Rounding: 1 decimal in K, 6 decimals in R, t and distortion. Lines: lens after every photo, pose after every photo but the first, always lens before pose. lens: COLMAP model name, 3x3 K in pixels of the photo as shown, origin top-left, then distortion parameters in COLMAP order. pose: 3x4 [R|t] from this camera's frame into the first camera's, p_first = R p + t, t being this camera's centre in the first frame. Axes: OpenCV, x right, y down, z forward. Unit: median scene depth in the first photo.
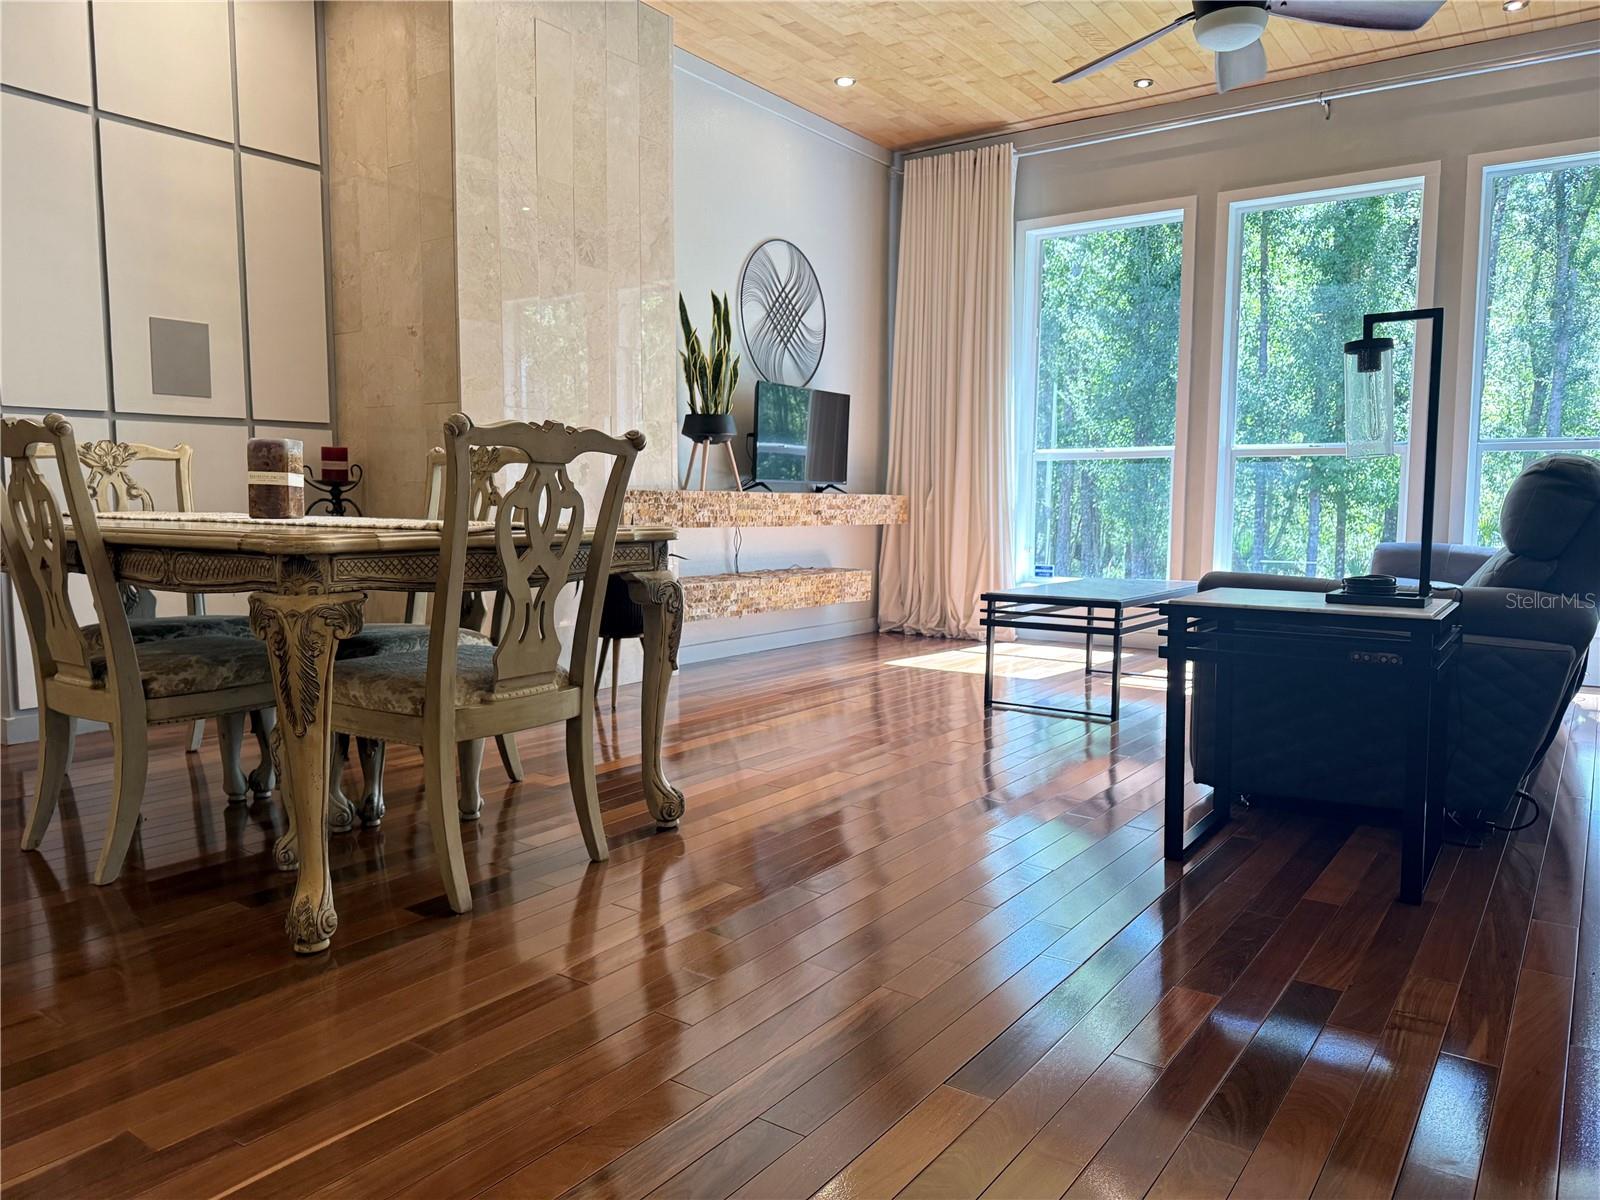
lens RADIAL K [[1123.1, 0, 800.0], [0, 1123.1, 600.0], [0, 0, 1]] dist [0.096604, -0.161940]
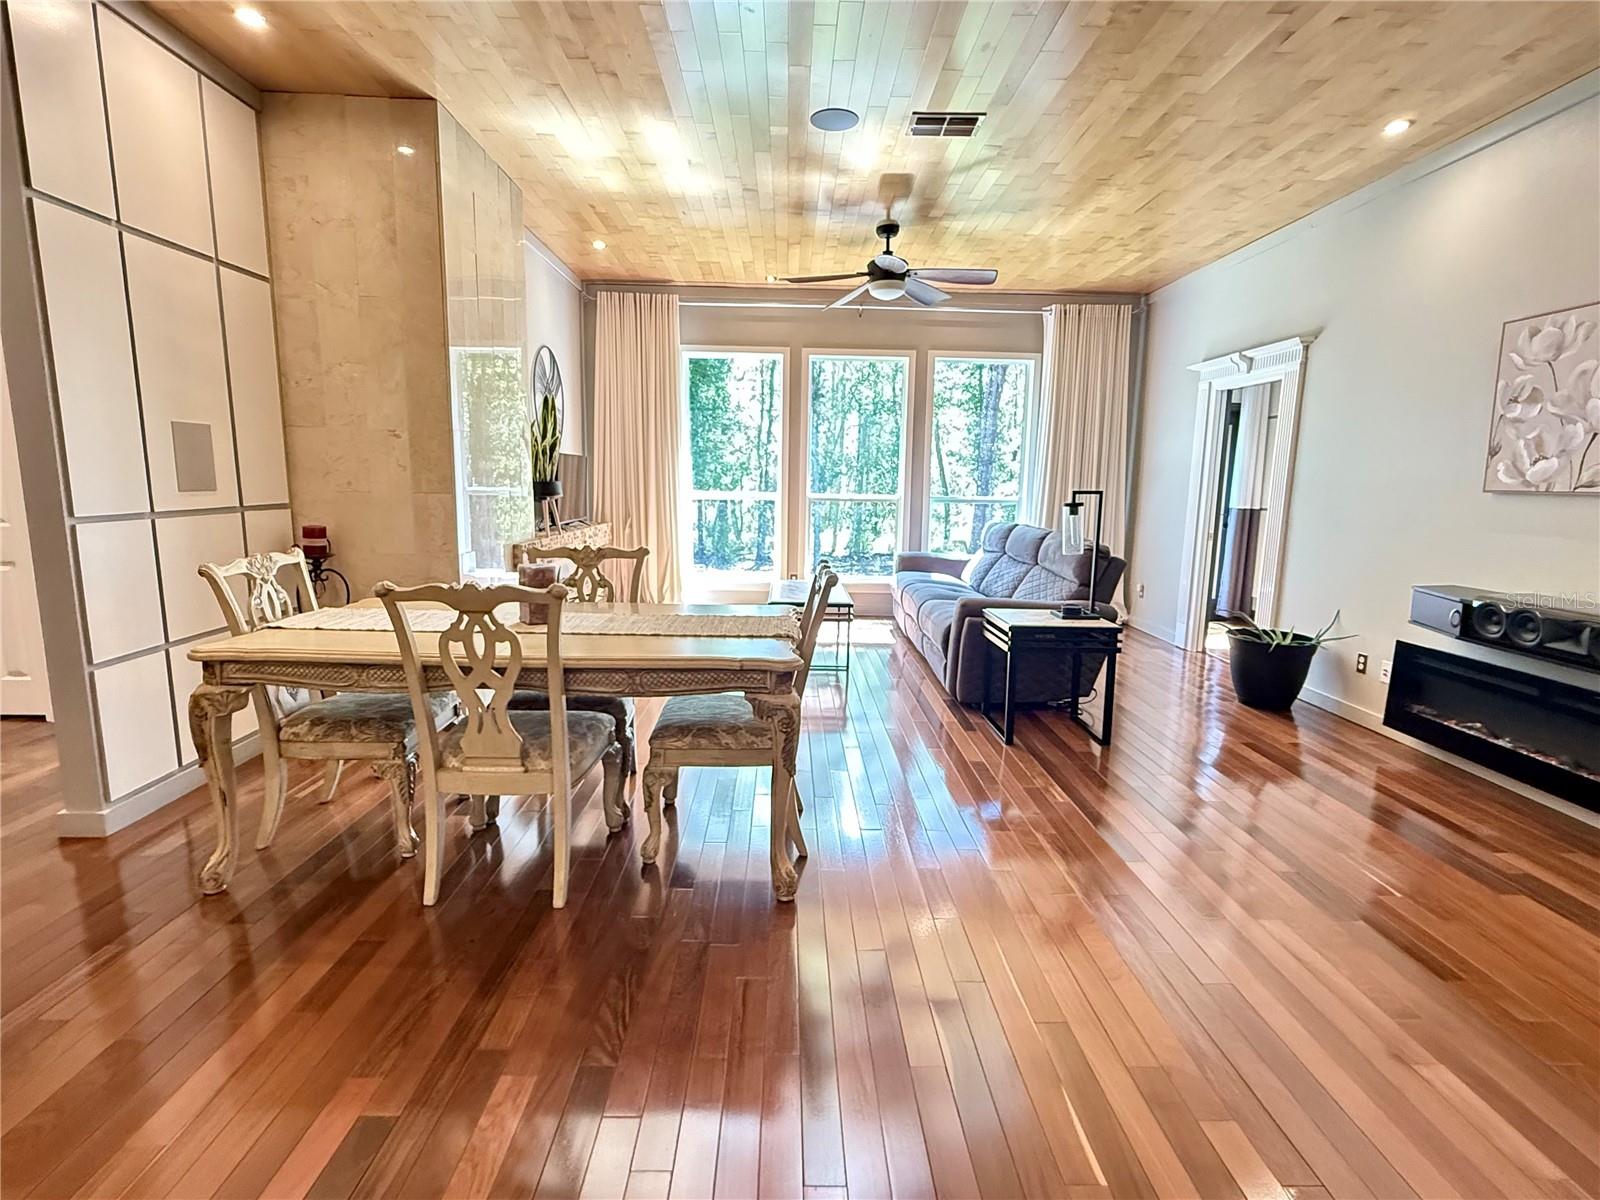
lens RADIAL K [[795.1, 0, 800.0], [0, 795.1, 600.0], [0, 0, 1]] dist [0.000524, -0.000097]
pose [[0.802285, -0.083370, 0.591091, -0.495120], [0.040677, 0.995533, 0.085203, -0.107258], [-0.595554, -0.044313, 0.802092, 0.028431]]
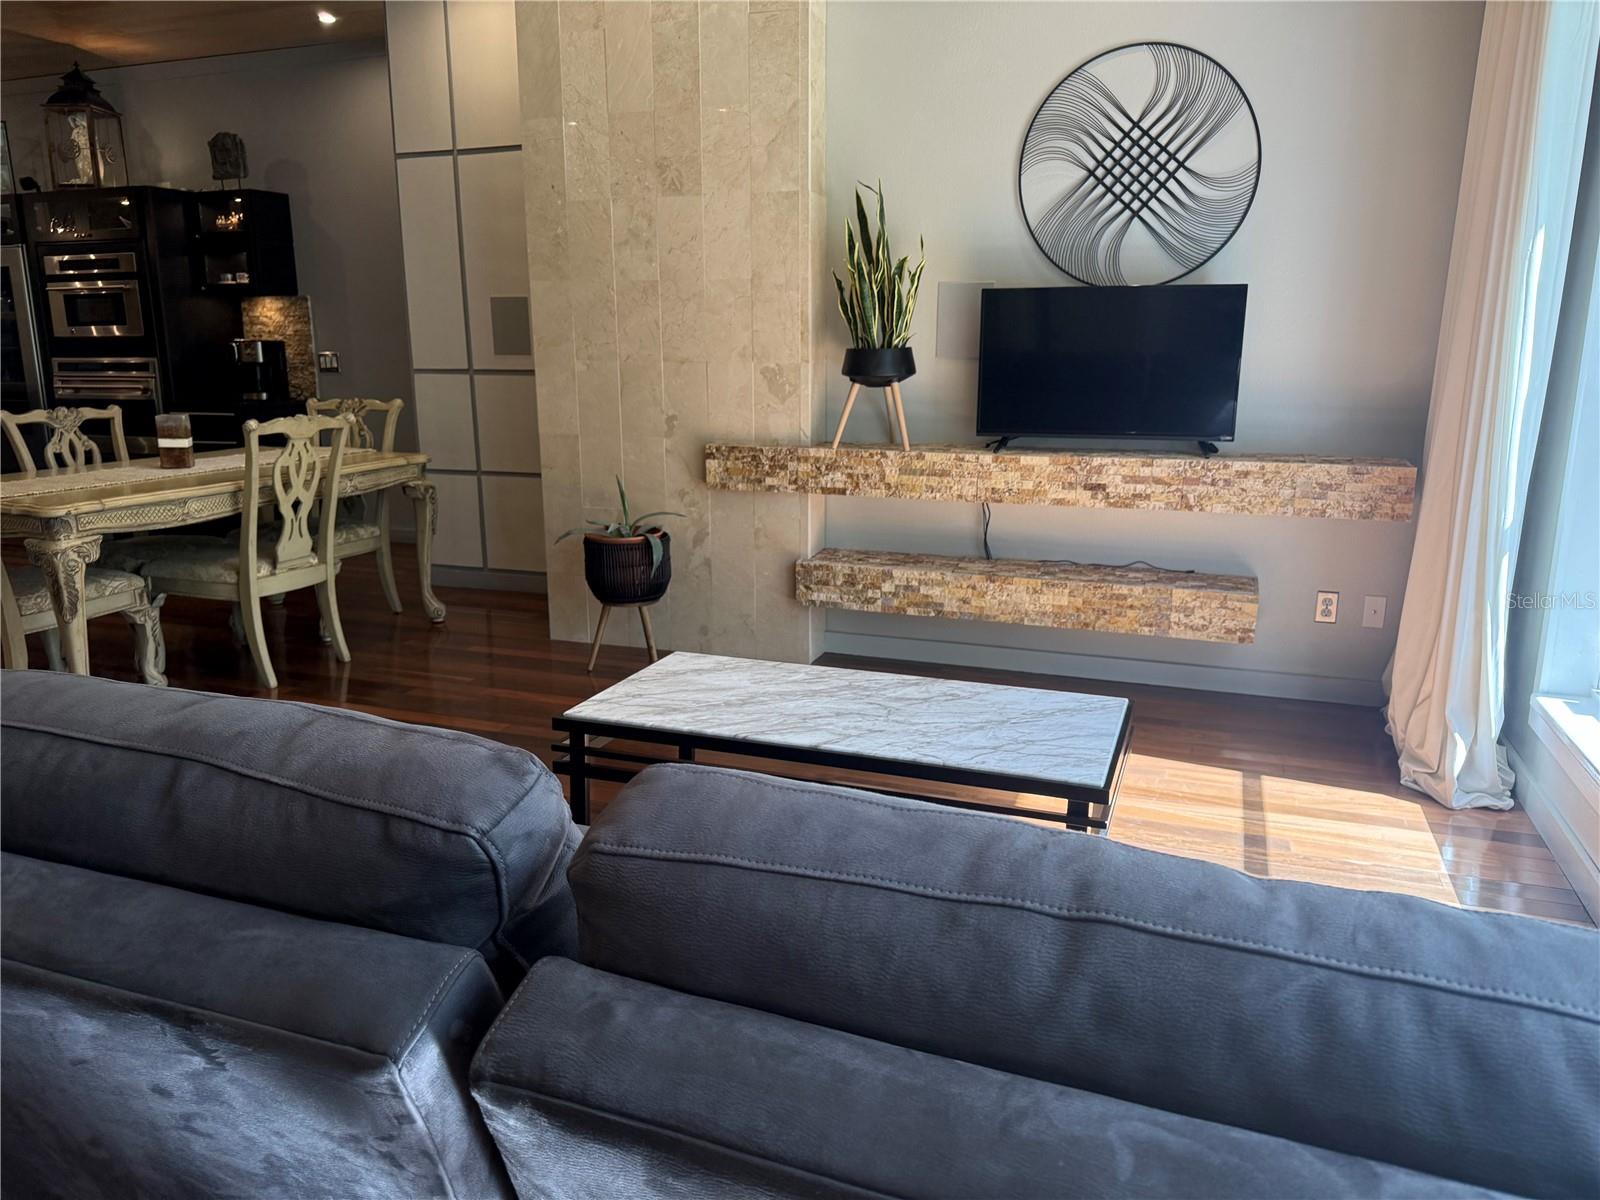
lens RADIAL K [[1123.1, 0, 800.0], [0, 1123.1, 600.0], [0, 0, 1]] dist [0.096604, -0.161940]
pose [[0.267048, 0.205456, -0.941527, 0.768545], [-0.084294, 0.978244, 0.189559, -0.160034], [0.959990, 0.028744, 0.278557, 0.861602]]
